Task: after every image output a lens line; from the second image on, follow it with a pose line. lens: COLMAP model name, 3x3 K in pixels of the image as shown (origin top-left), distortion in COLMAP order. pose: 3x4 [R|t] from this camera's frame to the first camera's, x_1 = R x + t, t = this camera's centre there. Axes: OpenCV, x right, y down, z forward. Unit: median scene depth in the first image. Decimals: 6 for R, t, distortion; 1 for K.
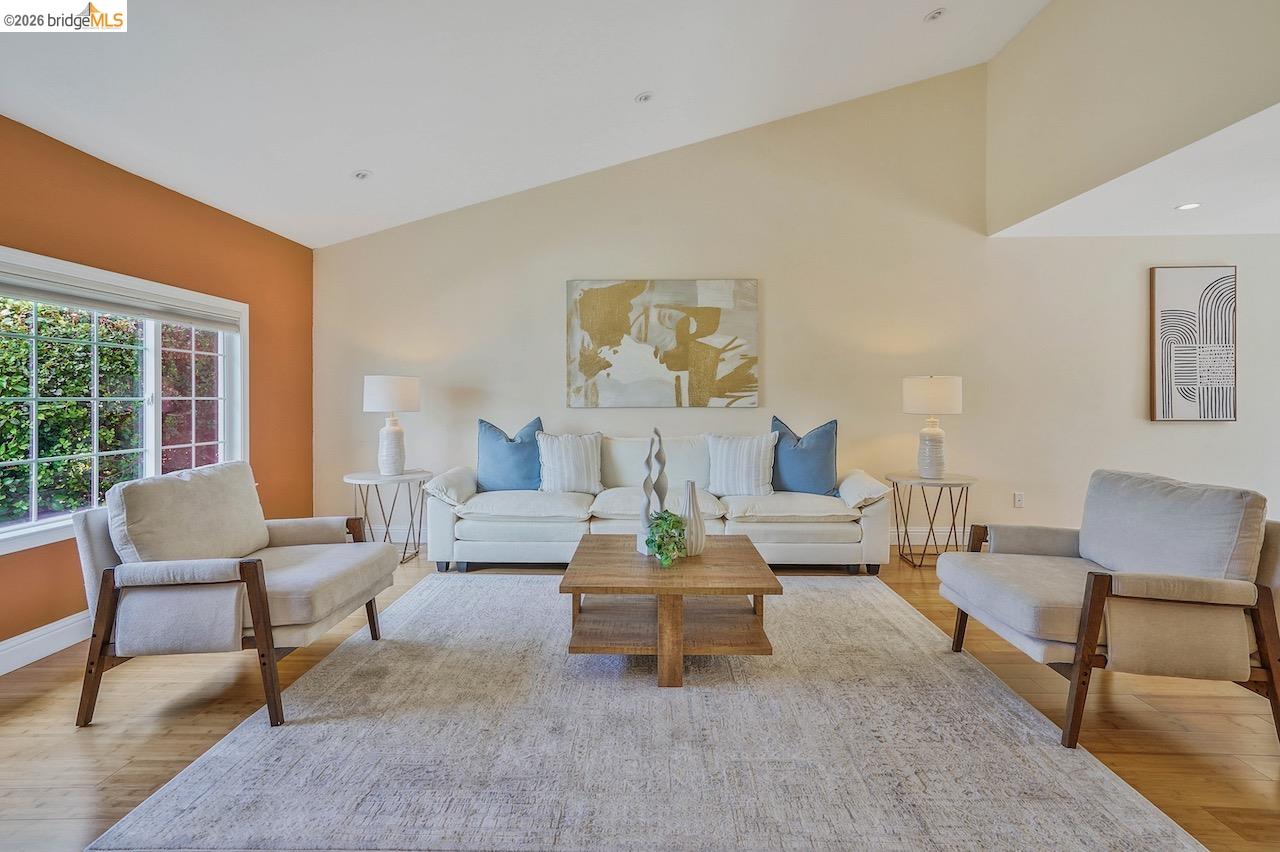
lens RADIAL K [[601.5, 0, 637.1], [0, 601.5, 397.6], [0, 0, 1]] dist [-0.000766, -0.000042]
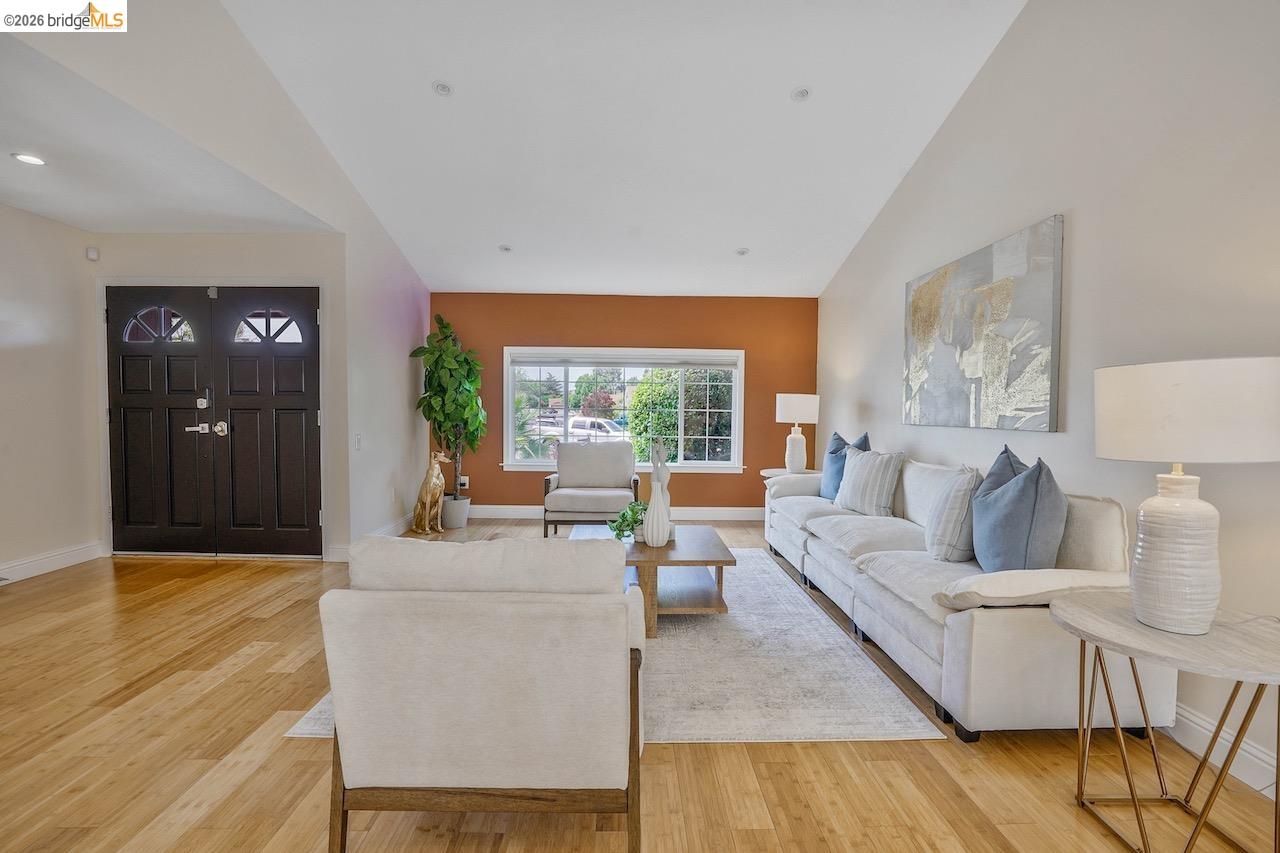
lens RADIAL K [[592.8, 0, 640.0], [0, 592.8, 426.5], [0, 0, 1]] dist [-0.000121, 0.000011]
pose [[0.035933, 0.032734, -0.998818, 0.918982], [-0.010698, 0.999419, 0.032368, -0.004550], [0.999297, 0.009522, 0.036262, 0.677196]]
